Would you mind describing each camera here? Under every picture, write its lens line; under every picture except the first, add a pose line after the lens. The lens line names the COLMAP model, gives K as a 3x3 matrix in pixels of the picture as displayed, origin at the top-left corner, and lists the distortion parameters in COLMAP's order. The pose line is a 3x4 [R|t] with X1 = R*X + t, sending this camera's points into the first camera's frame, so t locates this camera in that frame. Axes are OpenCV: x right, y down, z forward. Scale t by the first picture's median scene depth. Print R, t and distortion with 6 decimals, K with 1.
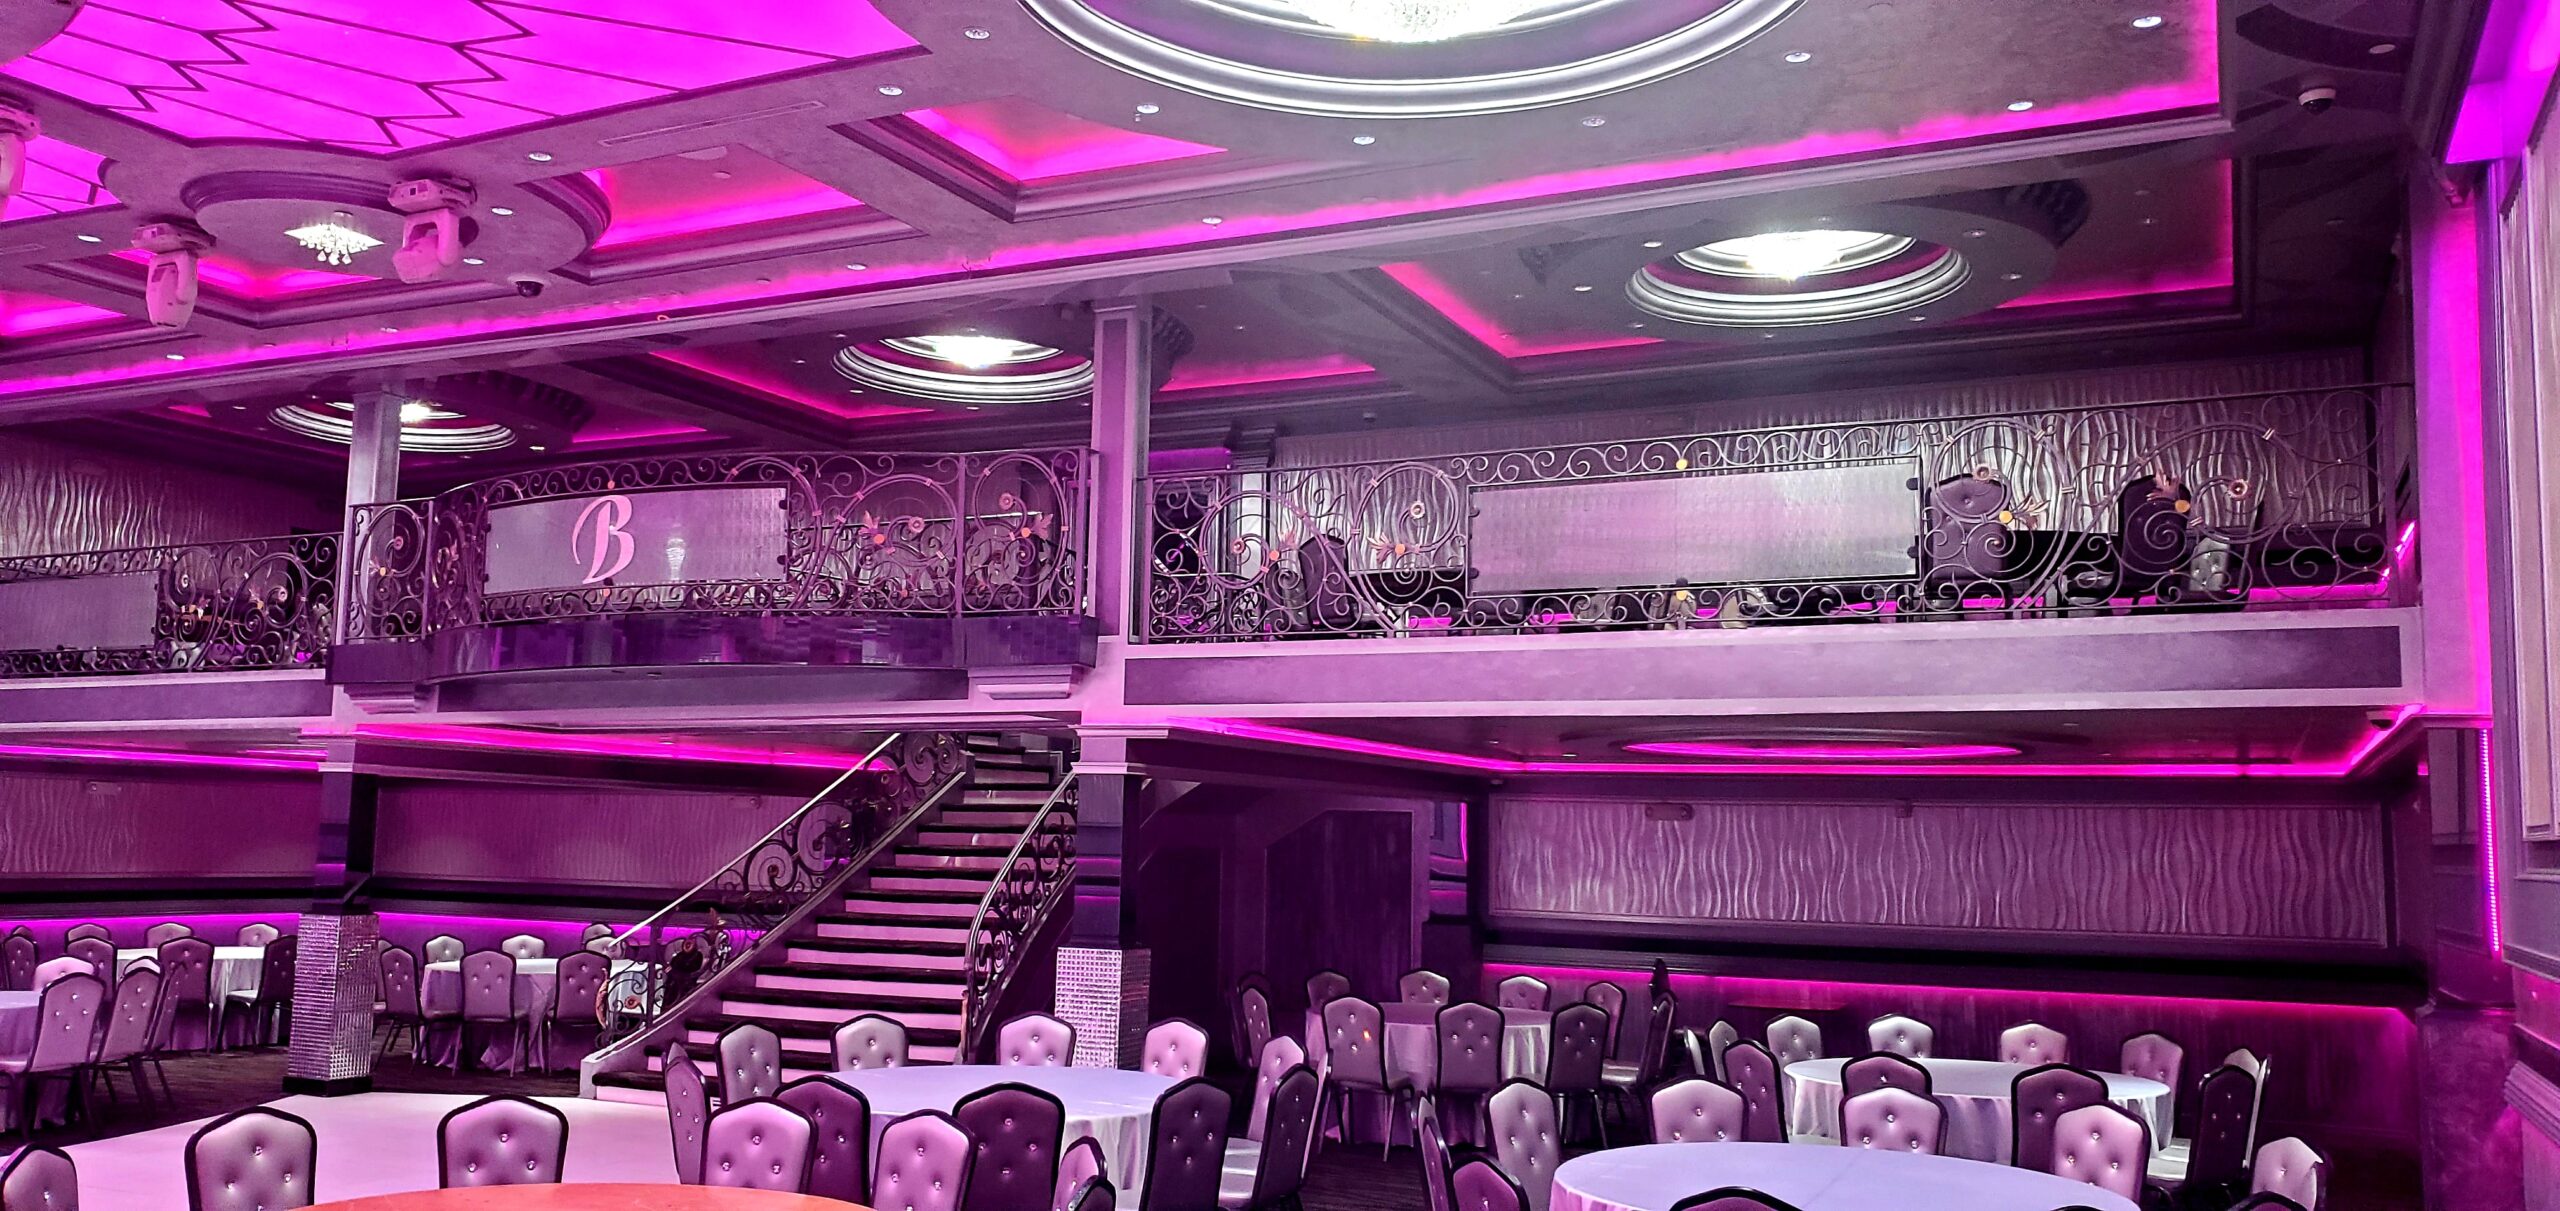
lens RADIAL K [[1977.9, 0, 1280.0], [0, 1977.9, 605.5], [0, 0, 1]] dist [-0.001798, -0.004517]
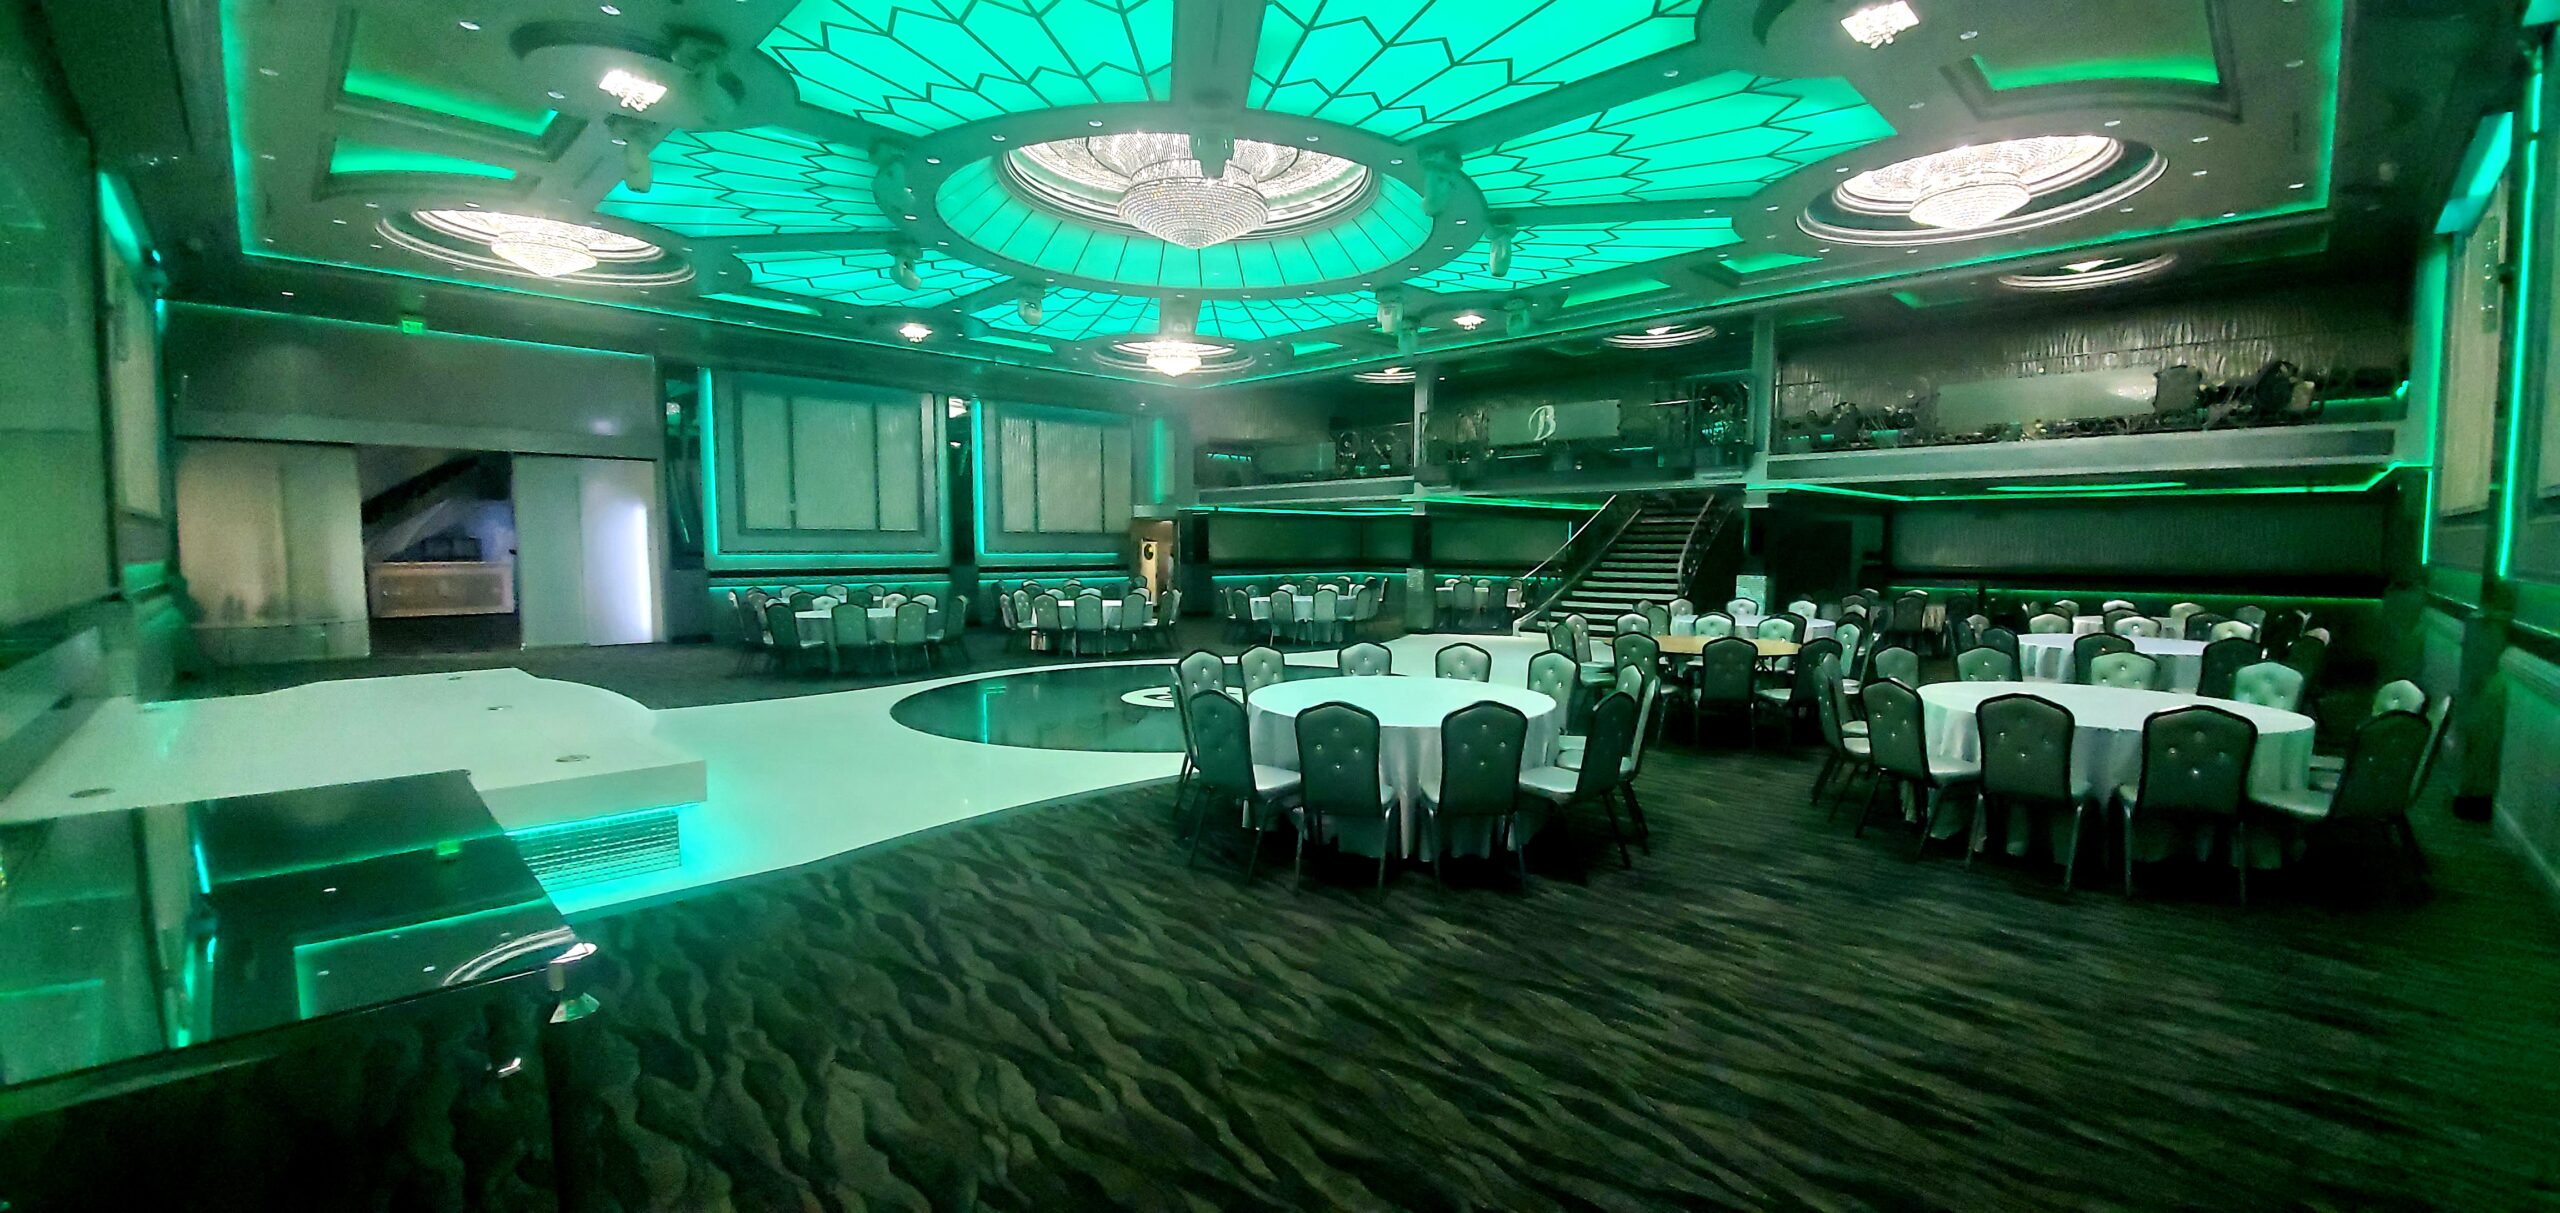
lens RADIAL K [[1013.6, 0, 1320.9], [0, 1013.6, 609.3], [0, 0, 1]] dist [0.001553, -0.015165]
pose [[0.948365, 0.000821, -0.317179, -0.202299], [0.056590, 0.983514, 0.171751, -0.039513], [0.312090, -0.180832, 0.932684, -0.402493]]
